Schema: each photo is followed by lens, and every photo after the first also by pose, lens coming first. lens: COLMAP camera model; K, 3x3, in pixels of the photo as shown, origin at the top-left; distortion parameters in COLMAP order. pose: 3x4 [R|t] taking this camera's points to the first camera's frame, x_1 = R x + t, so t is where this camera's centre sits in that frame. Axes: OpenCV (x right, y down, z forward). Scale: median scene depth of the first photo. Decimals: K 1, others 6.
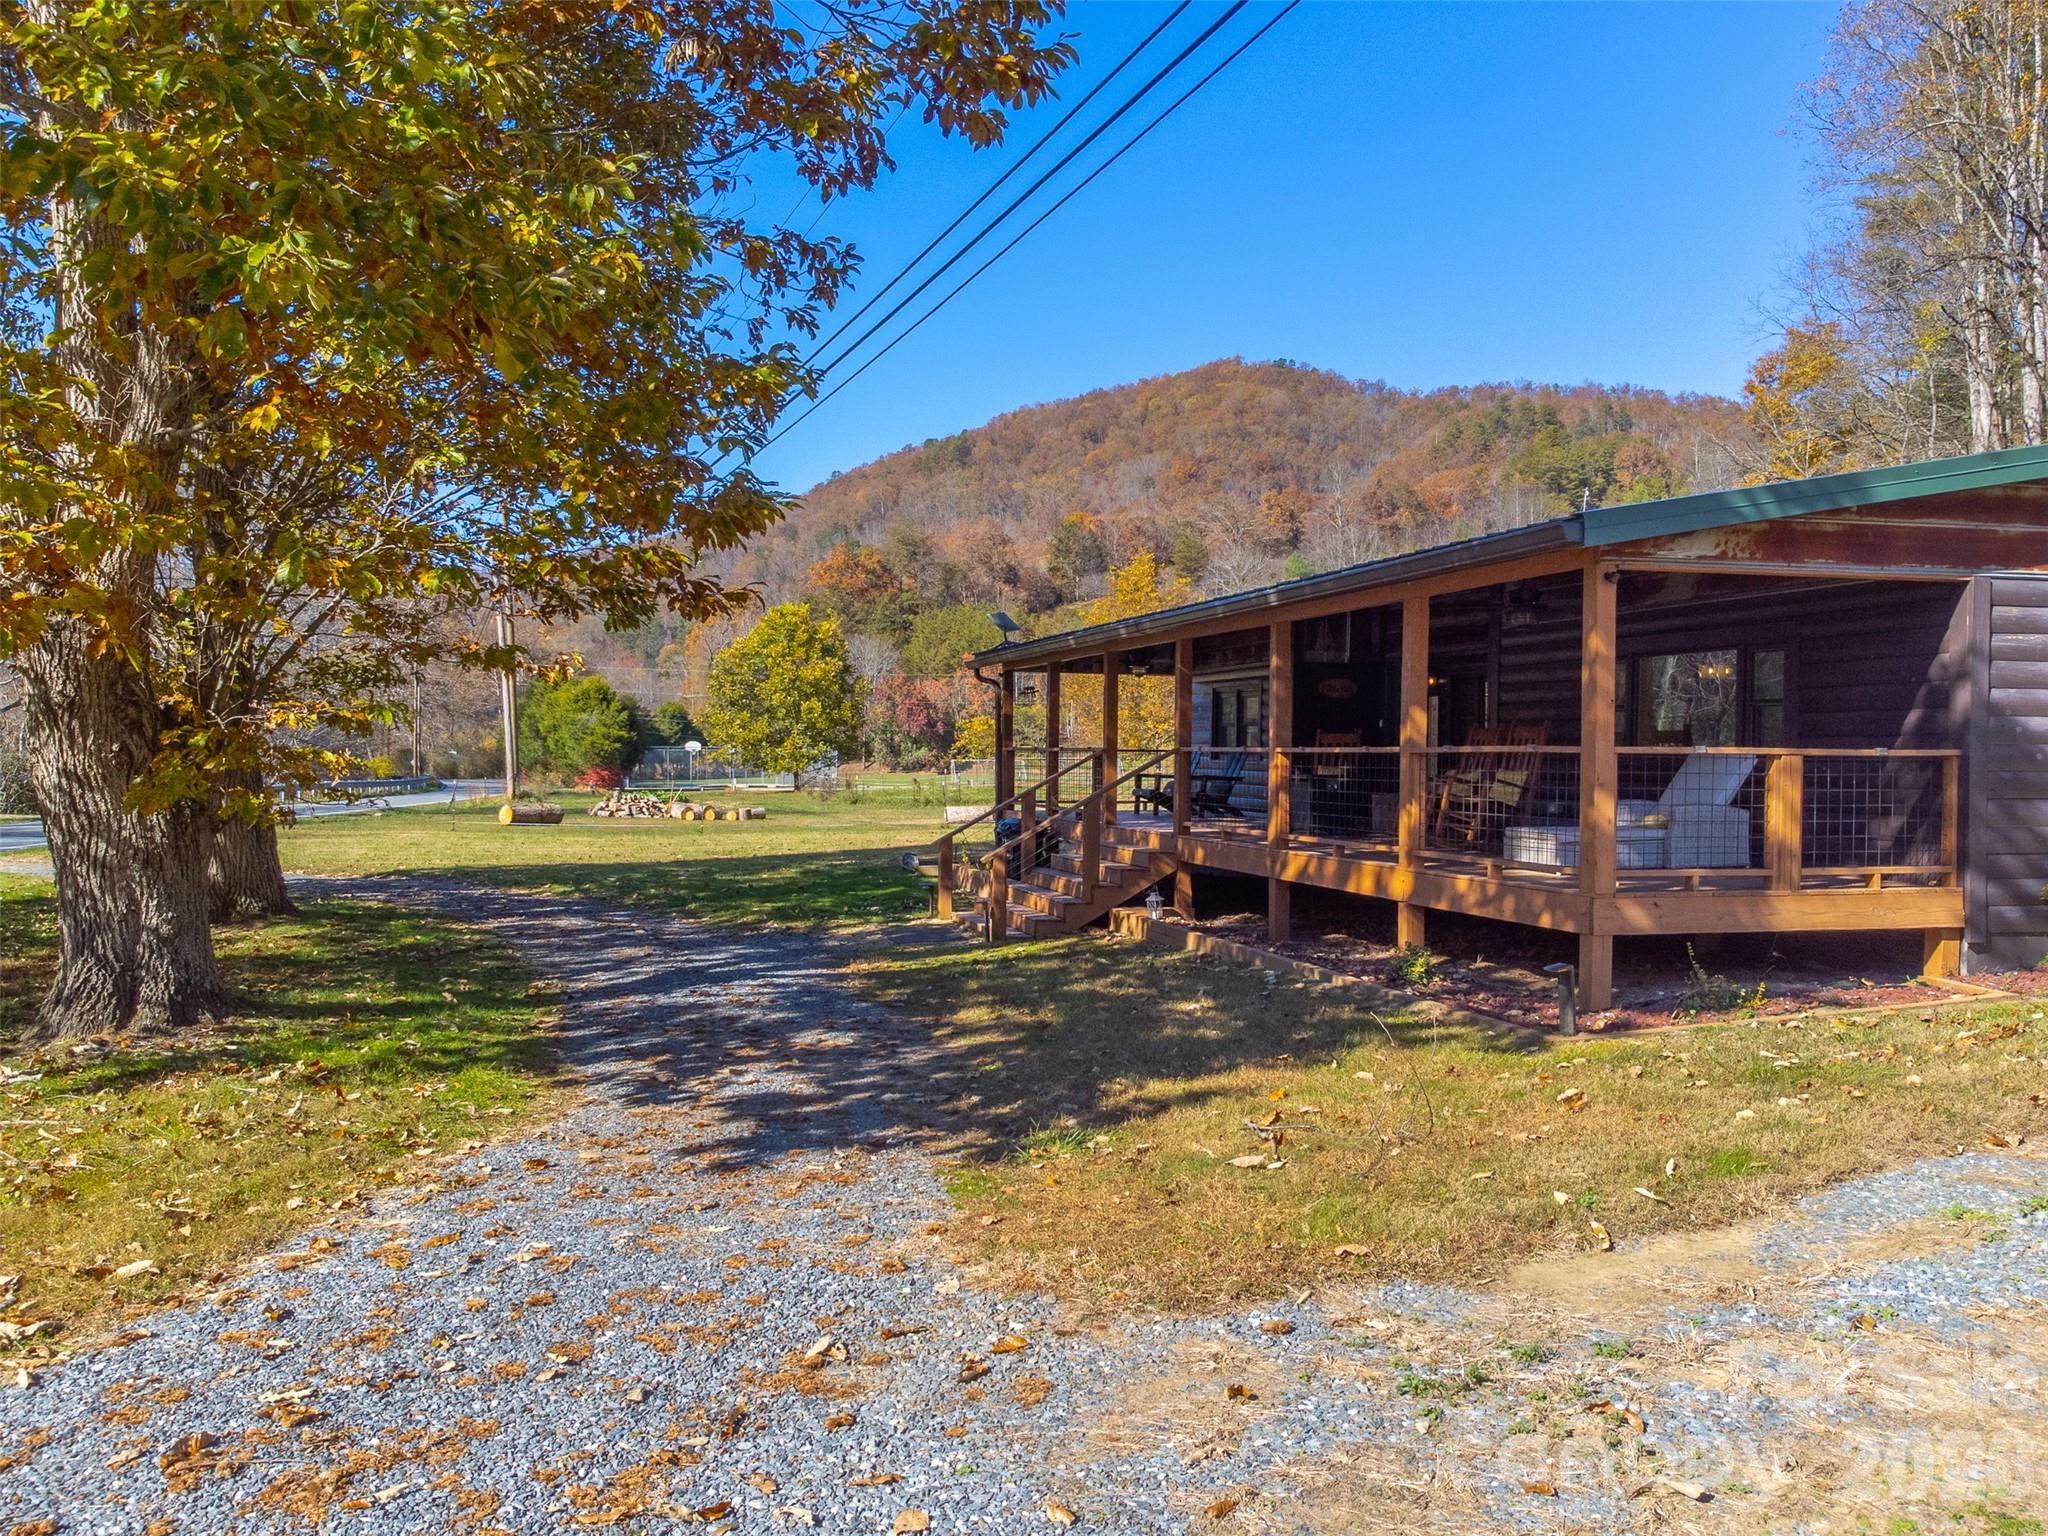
lens RADIAL K [[1501.6, 0, 975.8], [0, 1501.6, 764.6], [0, 0, 1]] dist [0.015582, -0.010558]
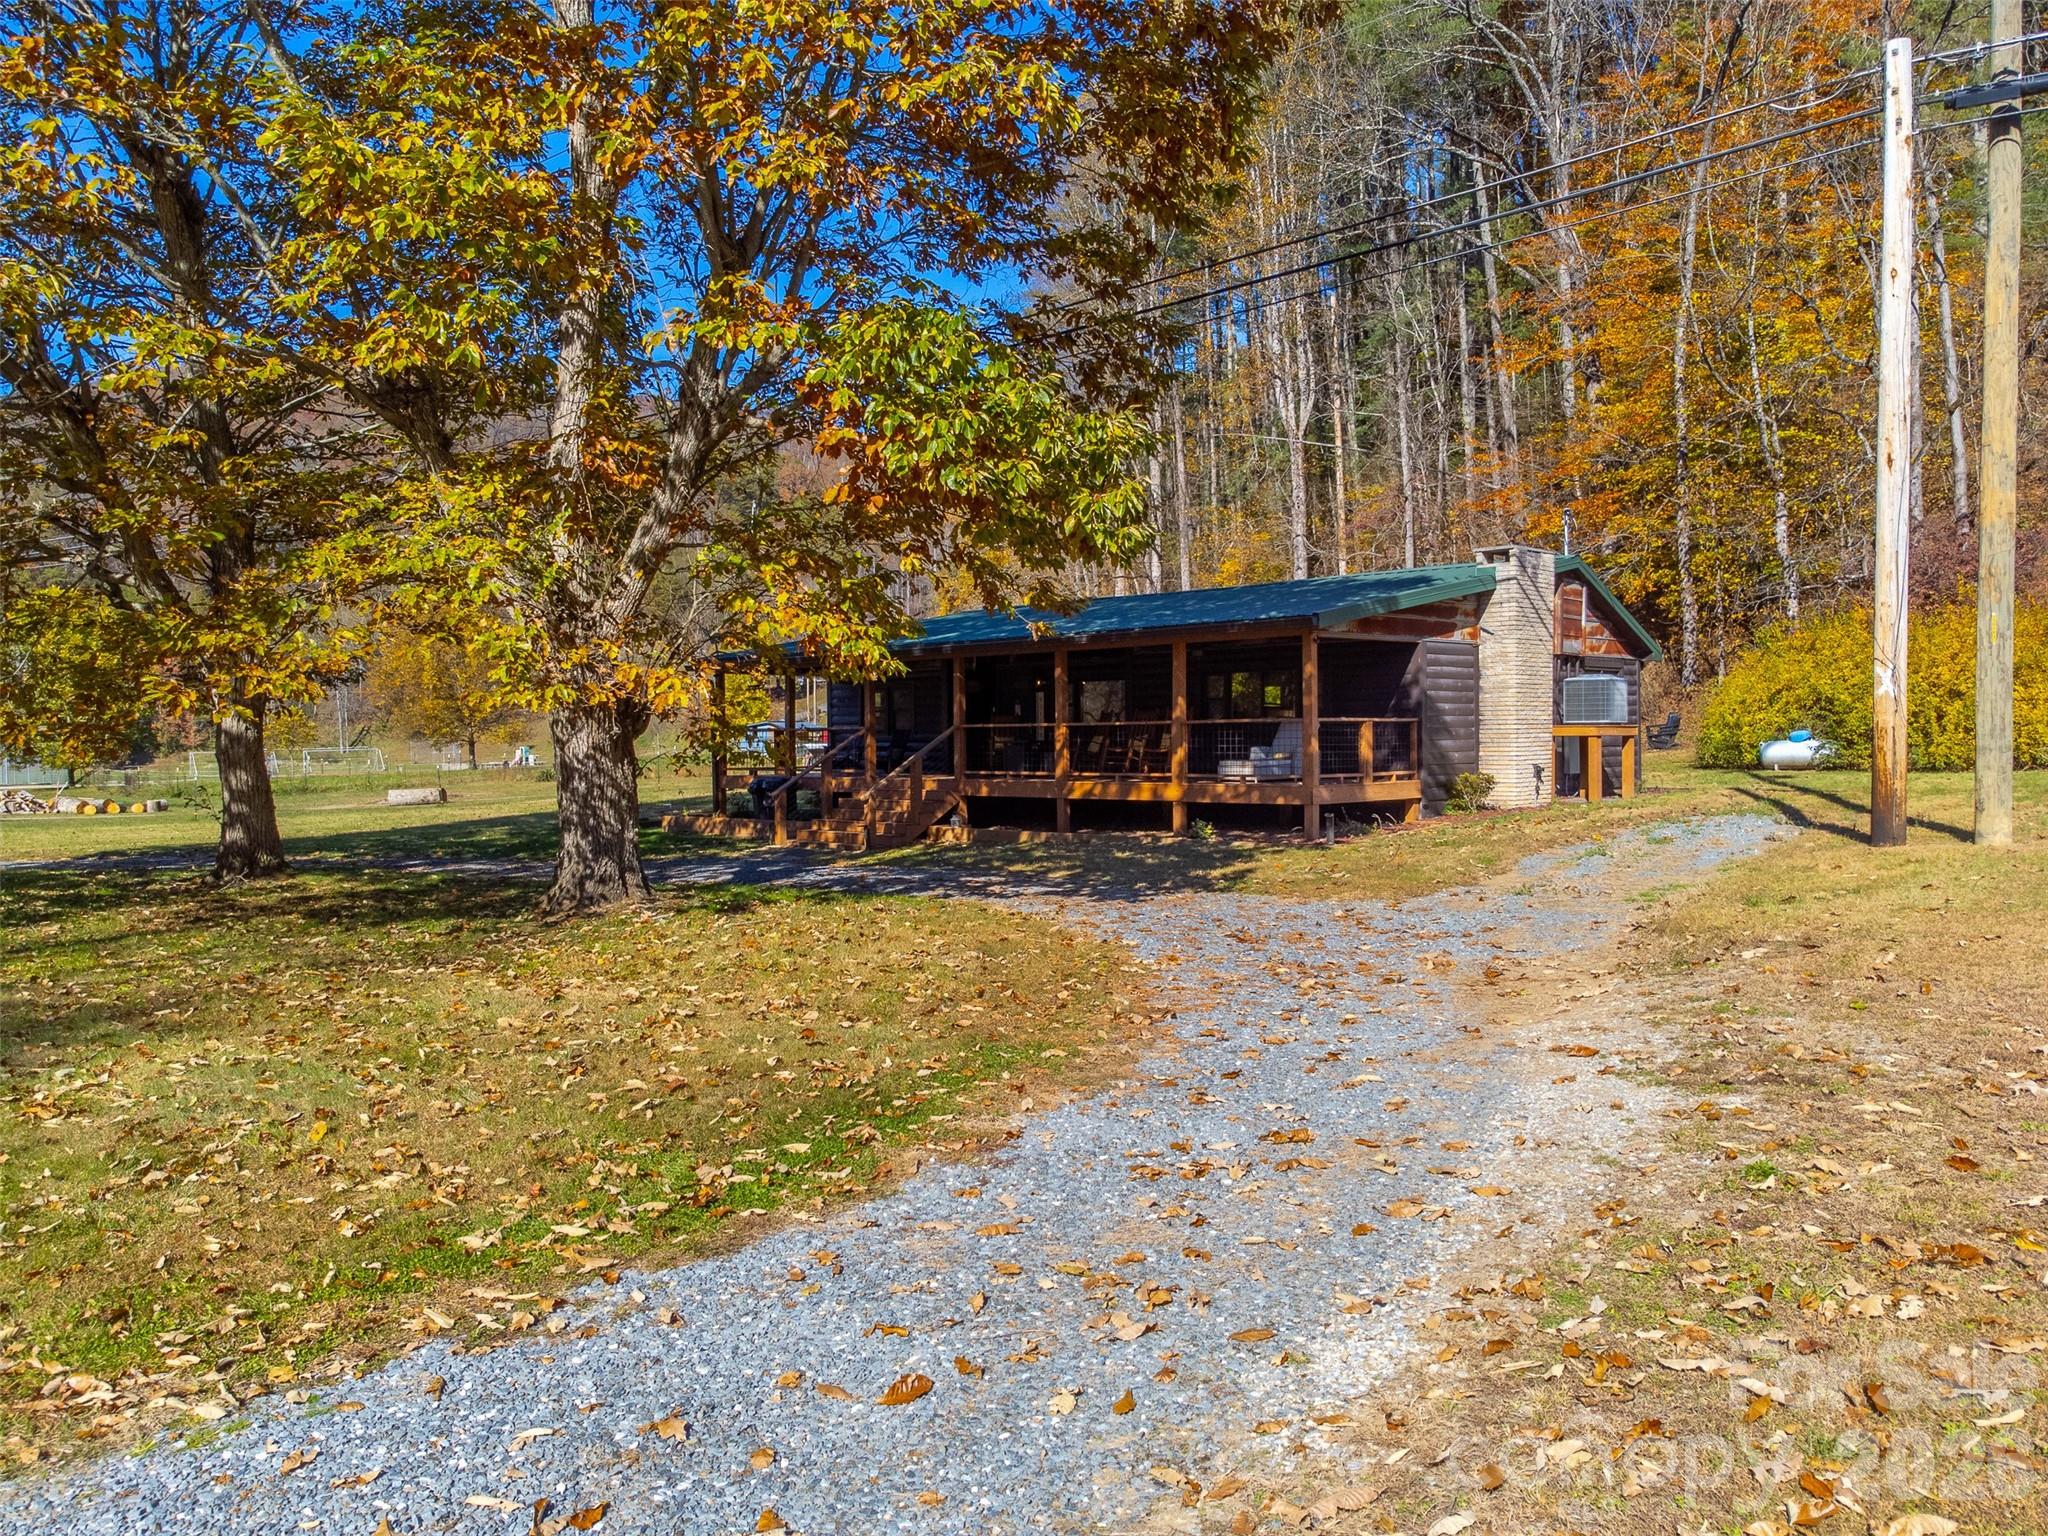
lens RADIAL K [[1501.6, 0, 961.8], [0, 1501.6, 739.0], [0, 0, 1]] dist [0.015582, -0.010558]
pose [[0.866180, -0.018855, 0.499376, -0.892645], [0.021954, 0.999759, -0.000332, 0.006426], [-0.499250, 0.011251, 0.866385, -0.505299]]
